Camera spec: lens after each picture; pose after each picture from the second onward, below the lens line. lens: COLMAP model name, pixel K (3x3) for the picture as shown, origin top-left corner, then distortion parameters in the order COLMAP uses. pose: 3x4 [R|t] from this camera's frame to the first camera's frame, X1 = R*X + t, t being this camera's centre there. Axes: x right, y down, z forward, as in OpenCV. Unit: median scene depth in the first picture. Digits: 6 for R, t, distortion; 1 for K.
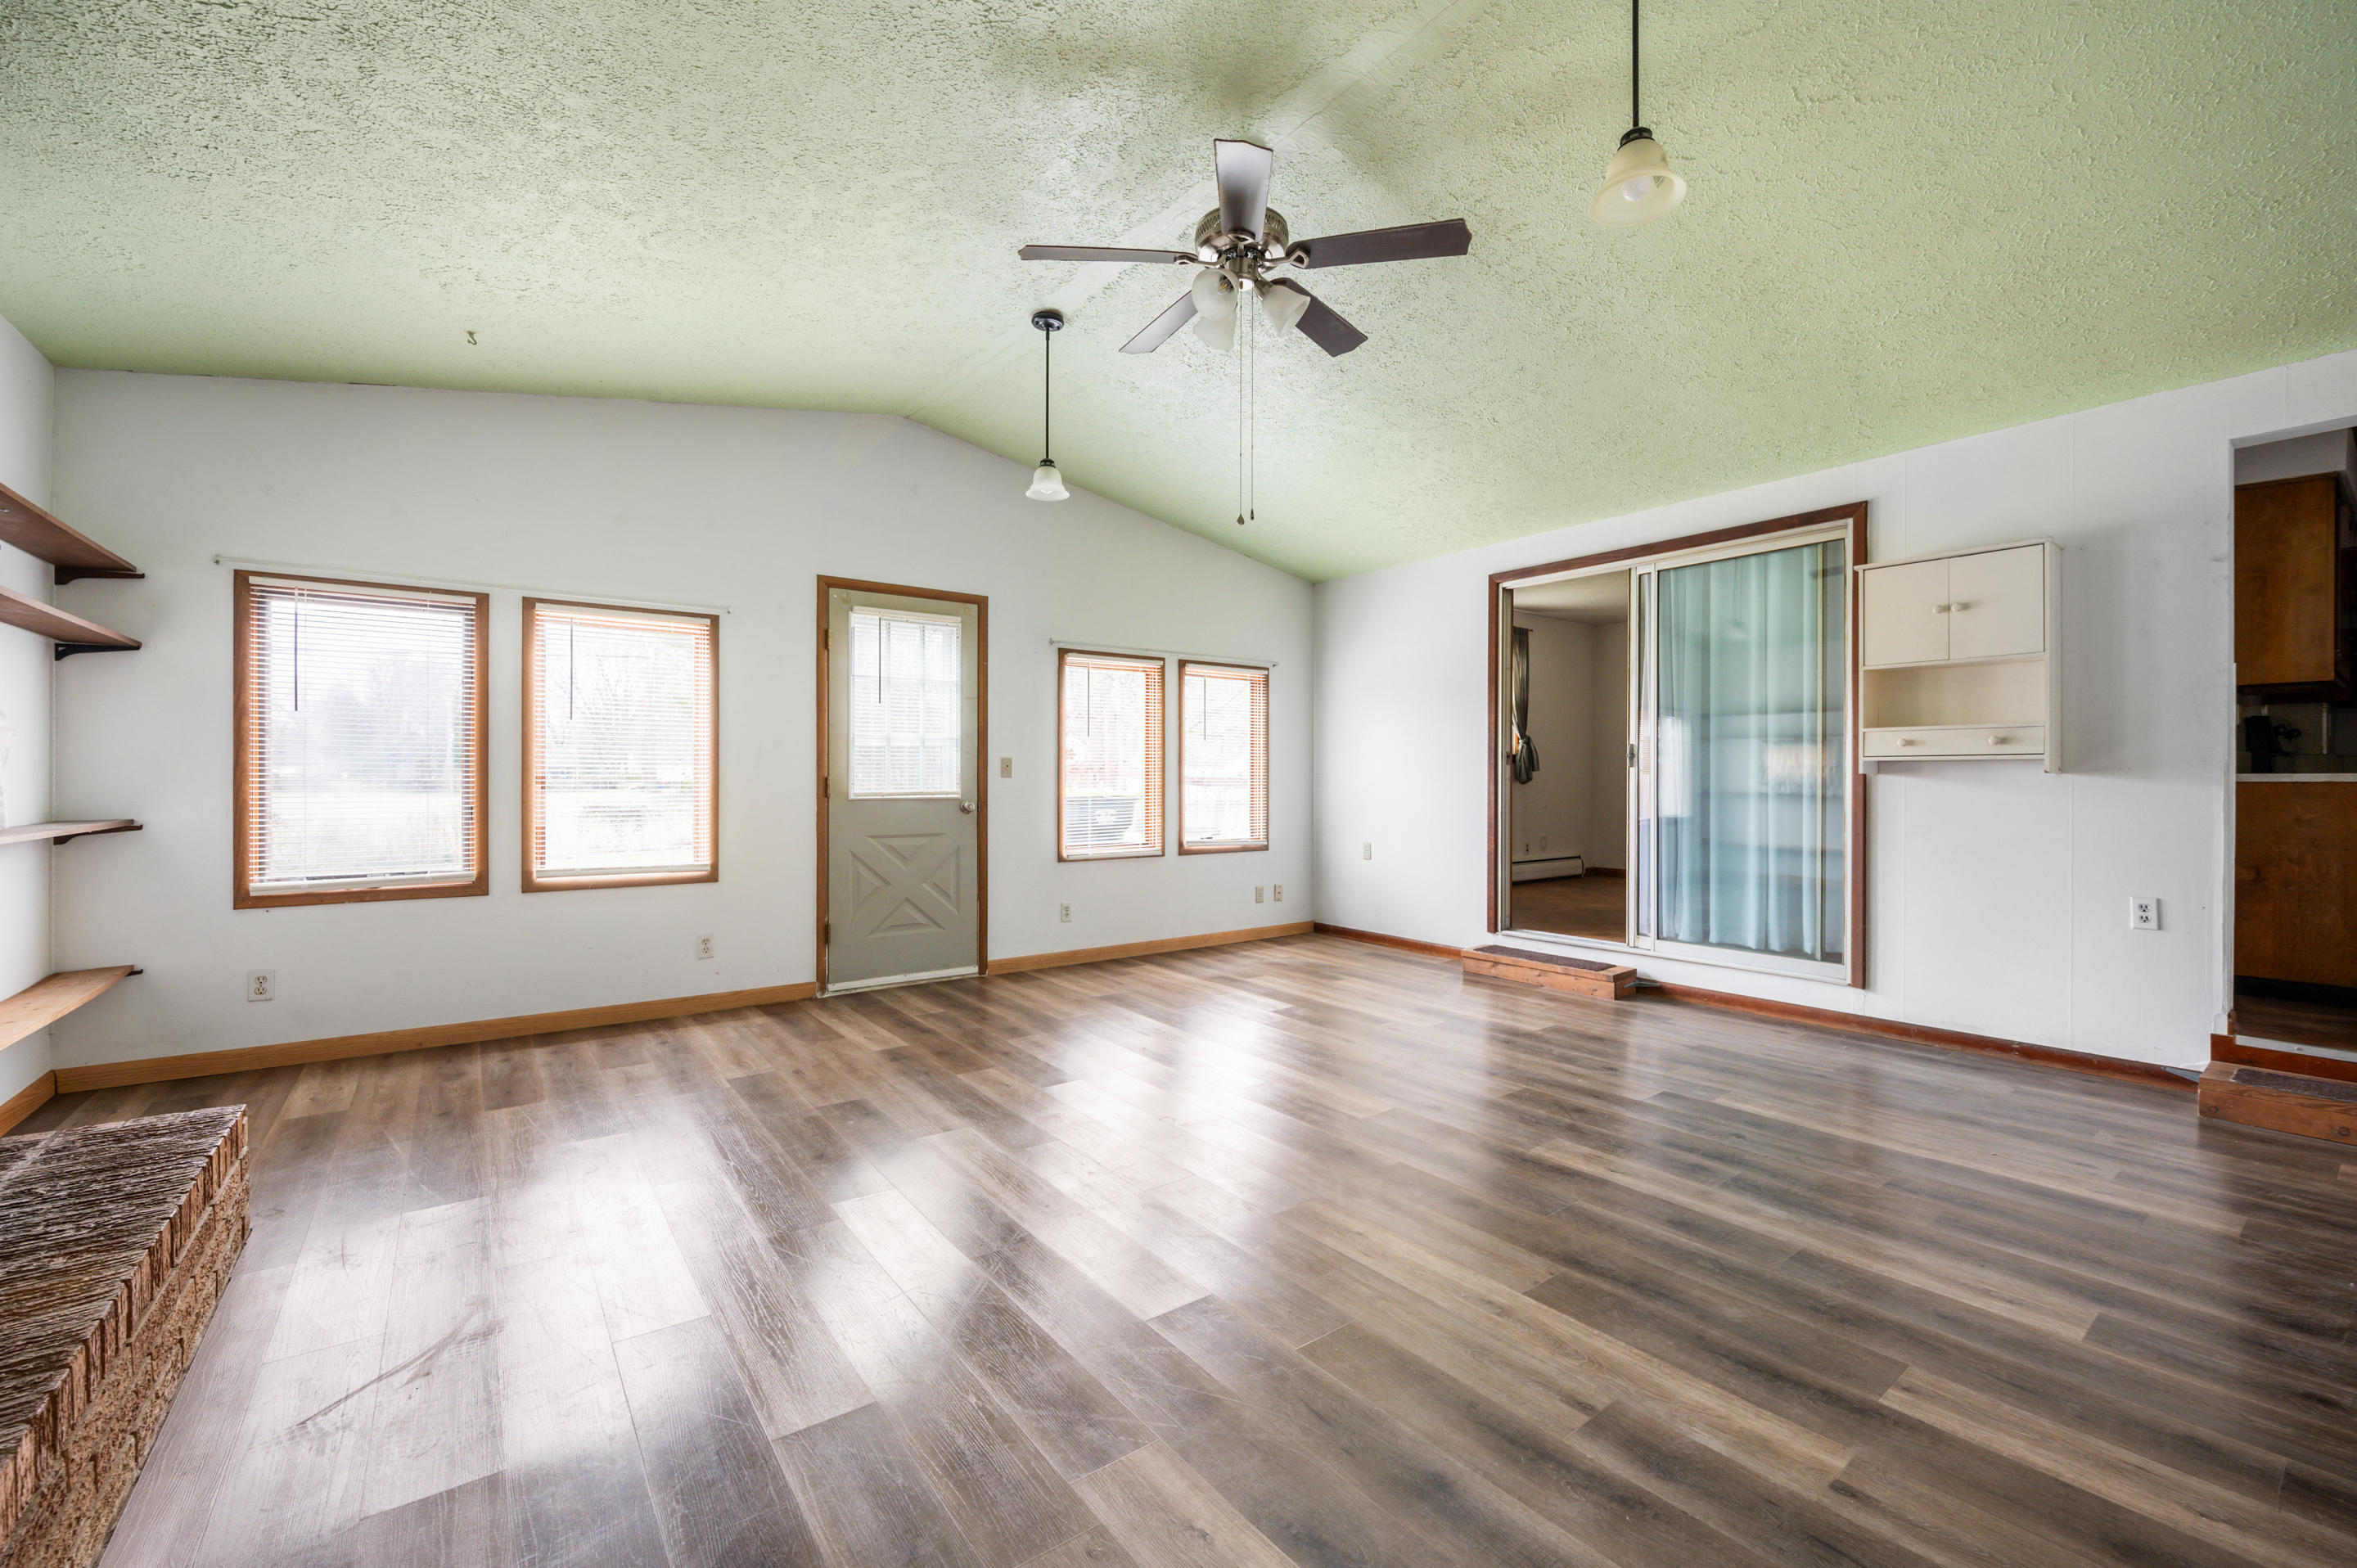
lens RADIAL K [[983.3, 0, 1174.7], [0, 983.3, 778.3], [0, 0, 1]] dist [-0.001070, -0.000022]
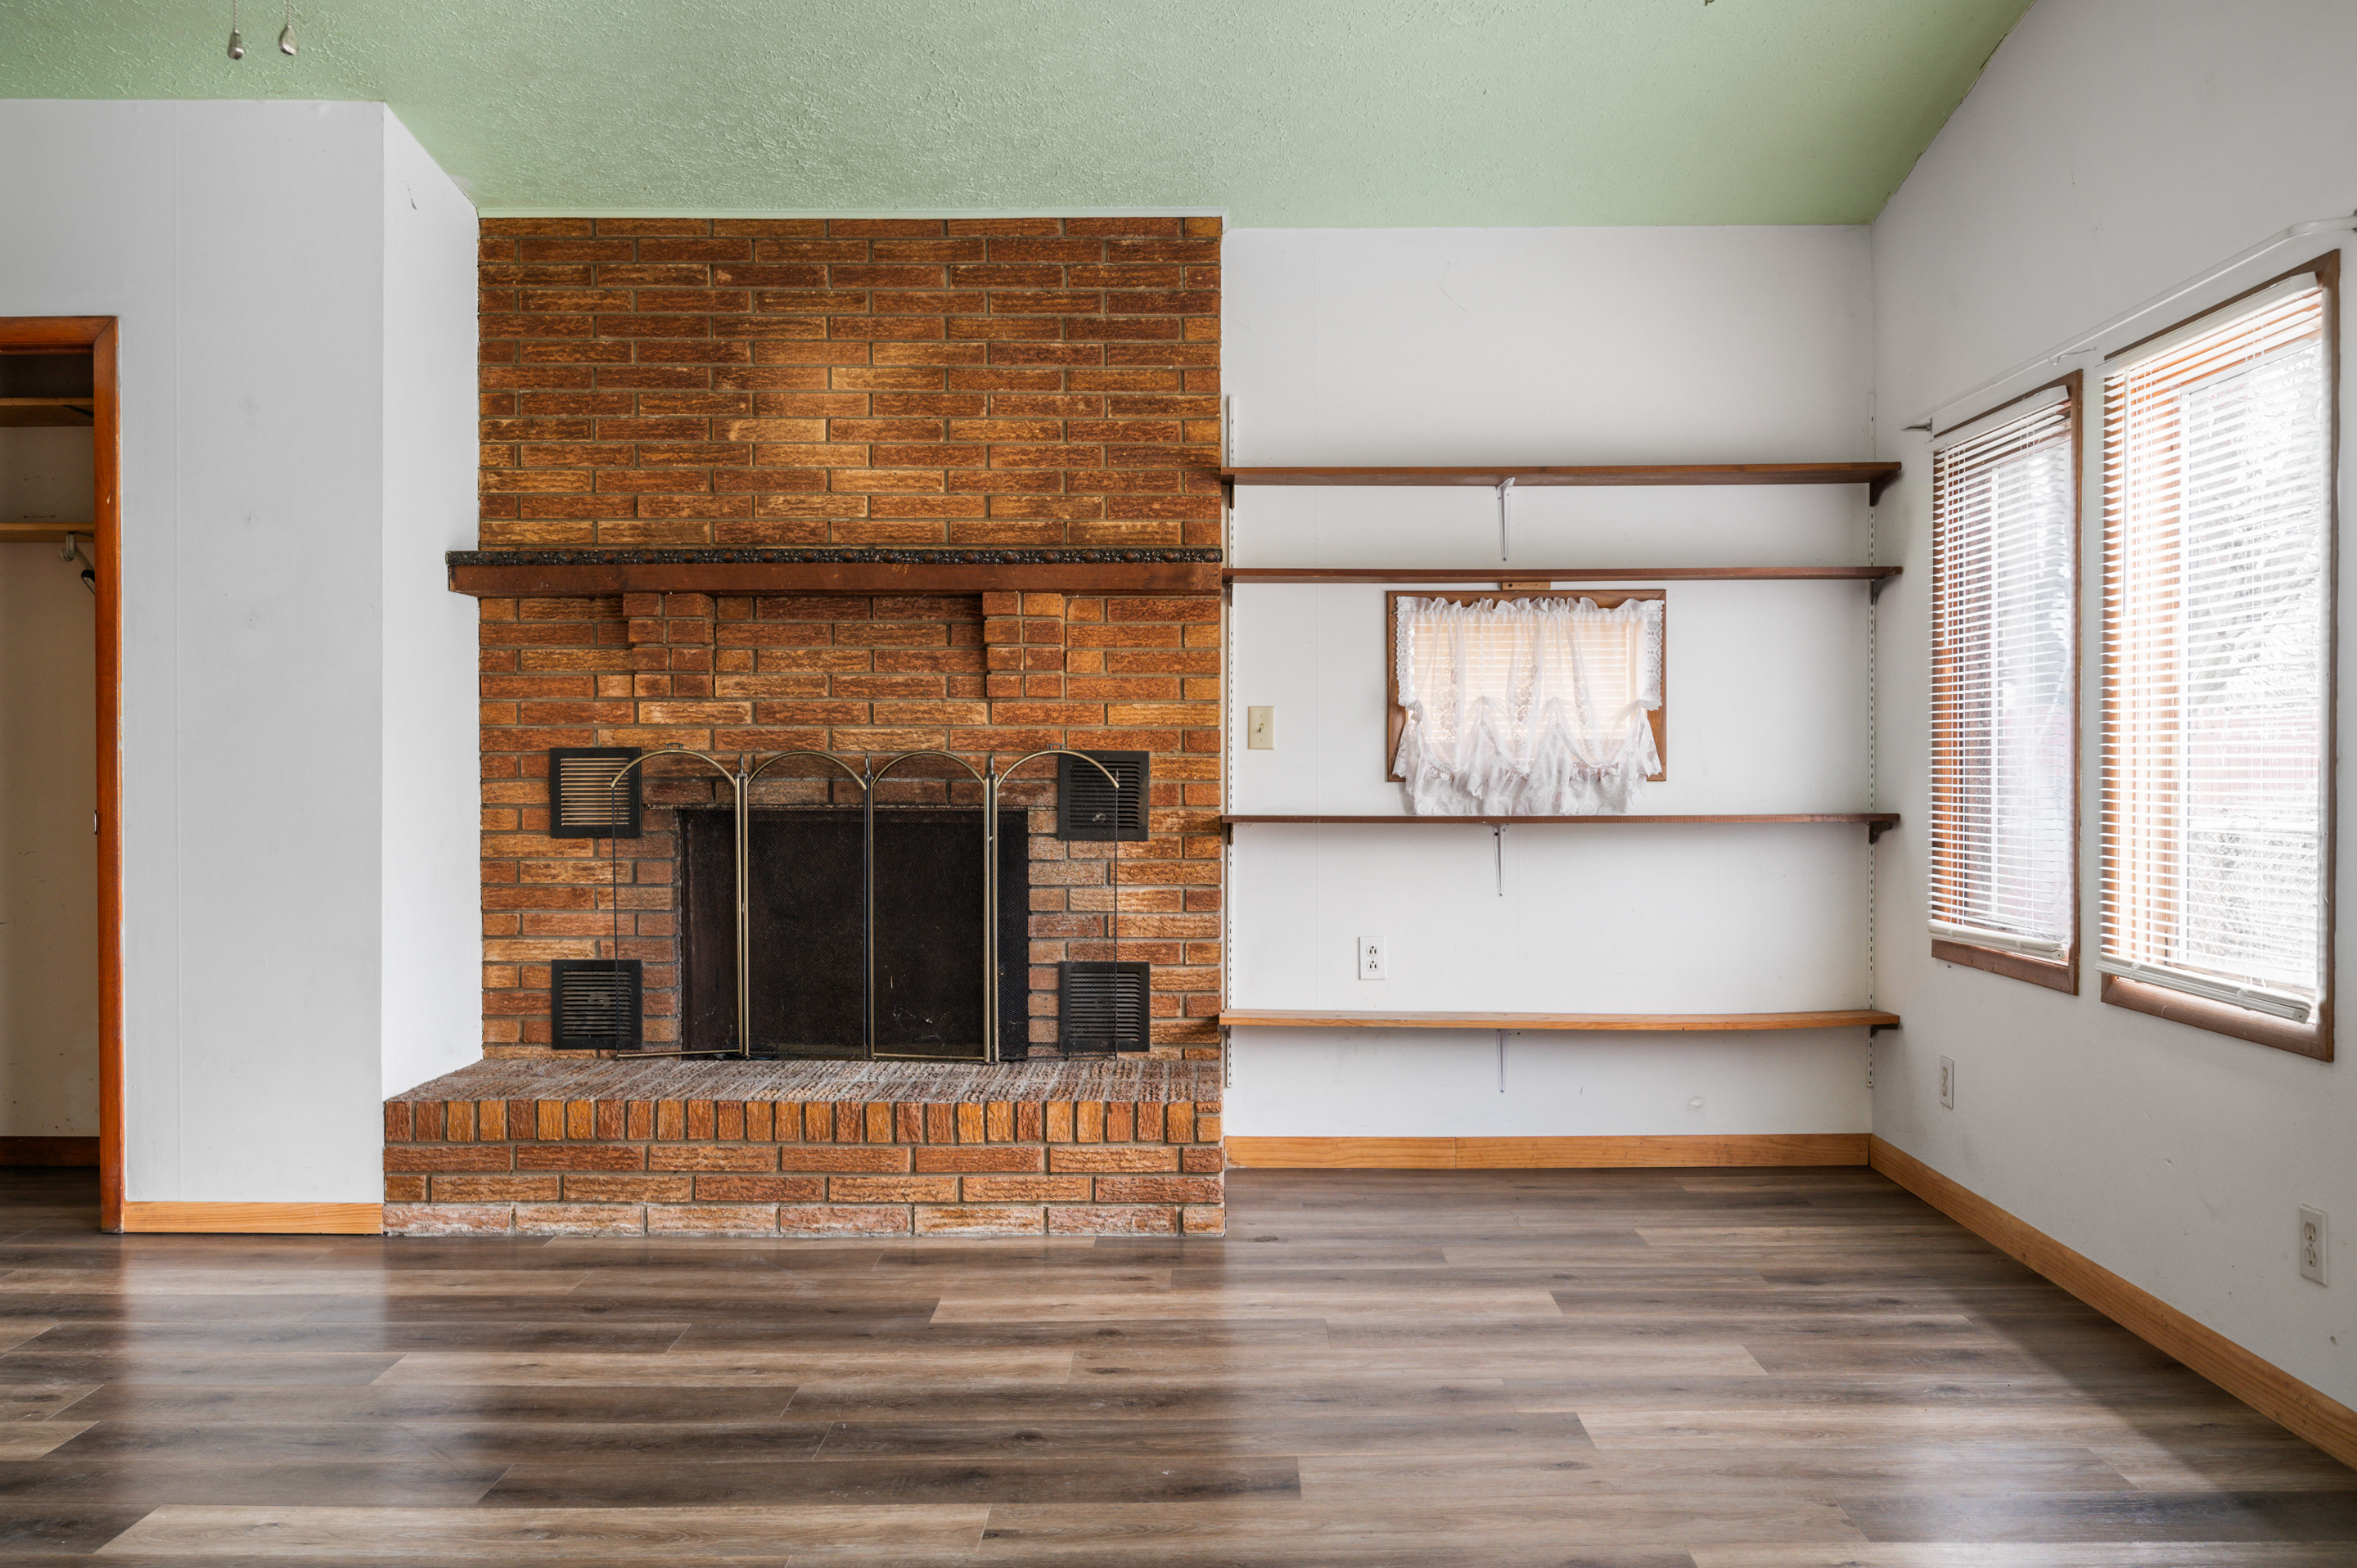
lens RADIAL K [[1890.1, 0, 1178.1], [0, 1890.1, 779.5], [0, 0, 1]] dist [0.002369, 0.002694]
pose [[-0.612995, 0.001521, -0.790085, 0.334263], [-0.002321, 0.999990, 0.003726, 0.011067], [0.790083, 0.004118, -0.612986, 1.346896]]
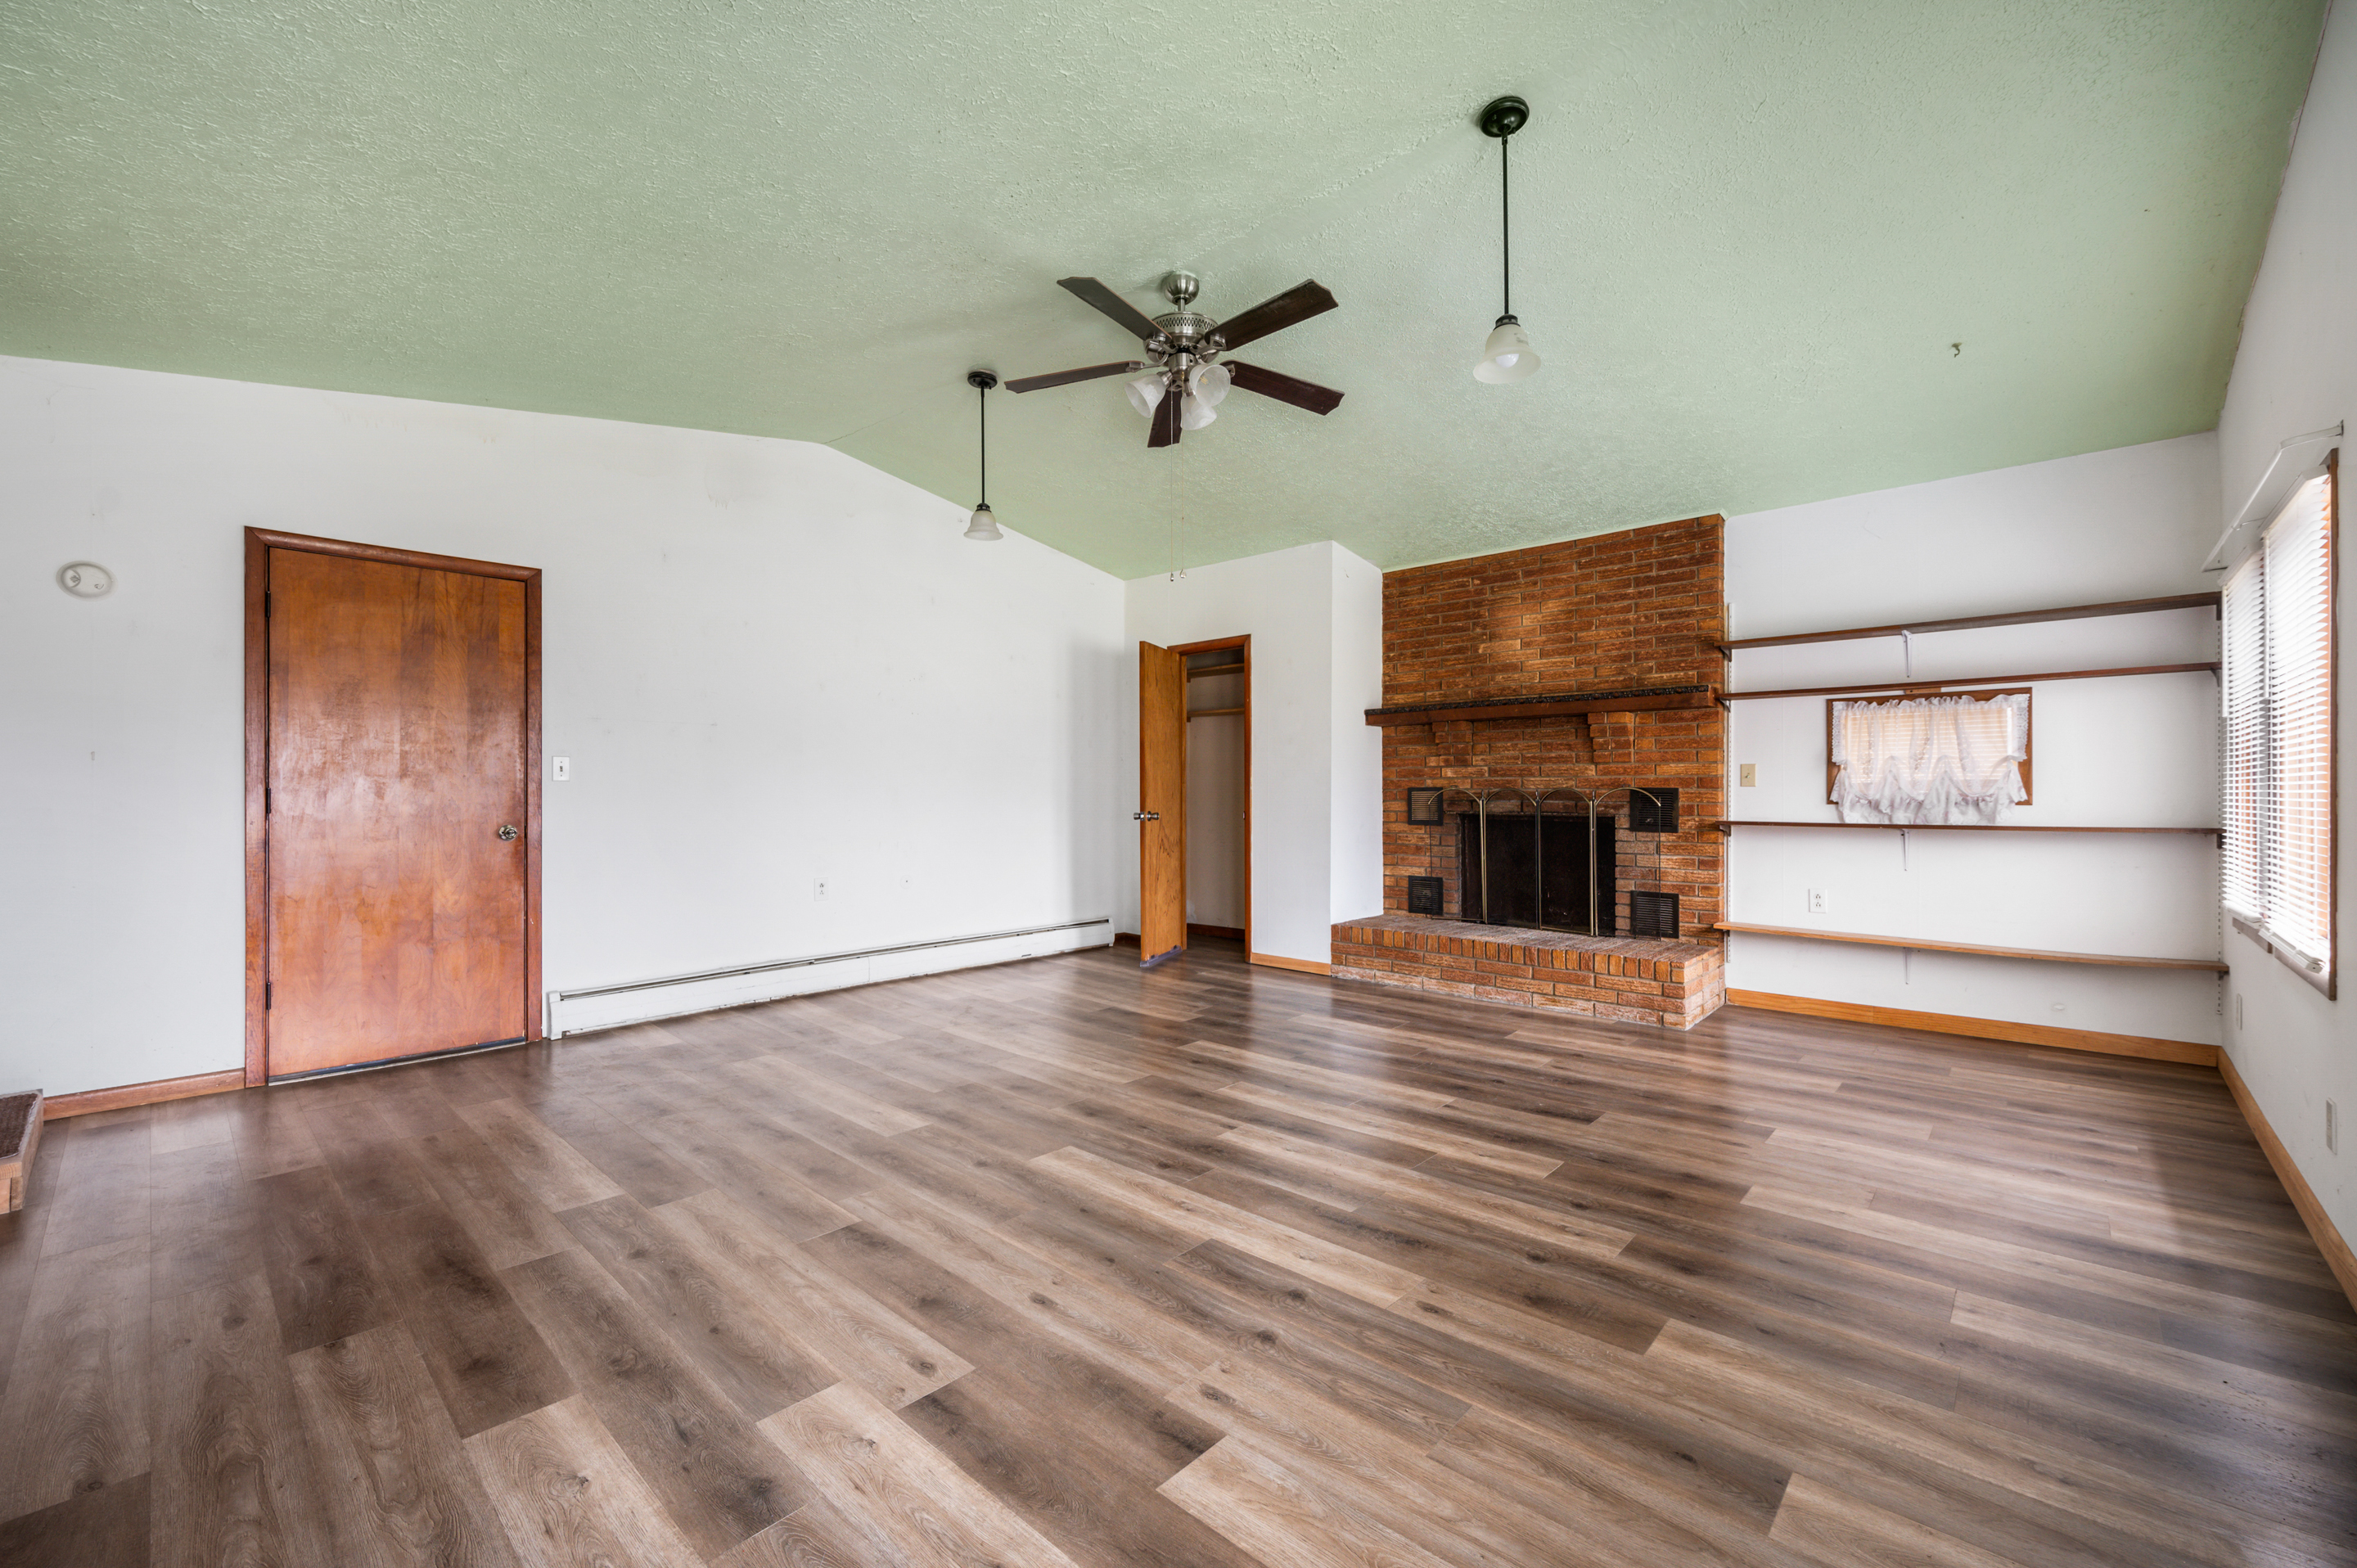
lens RADIAL K [[935.2, 0, 1185.9], [0, 935.2, 791.7], [0, 0, 1]] dist [0.004157, 0.000623]
pose [[-0.983066, -0.002367, -0.183235, 0.217065], [-0.002208, 0.999997, -0.001075, 0.004446], [0.183237, -0.000652, -0.983069, 1.678421]]
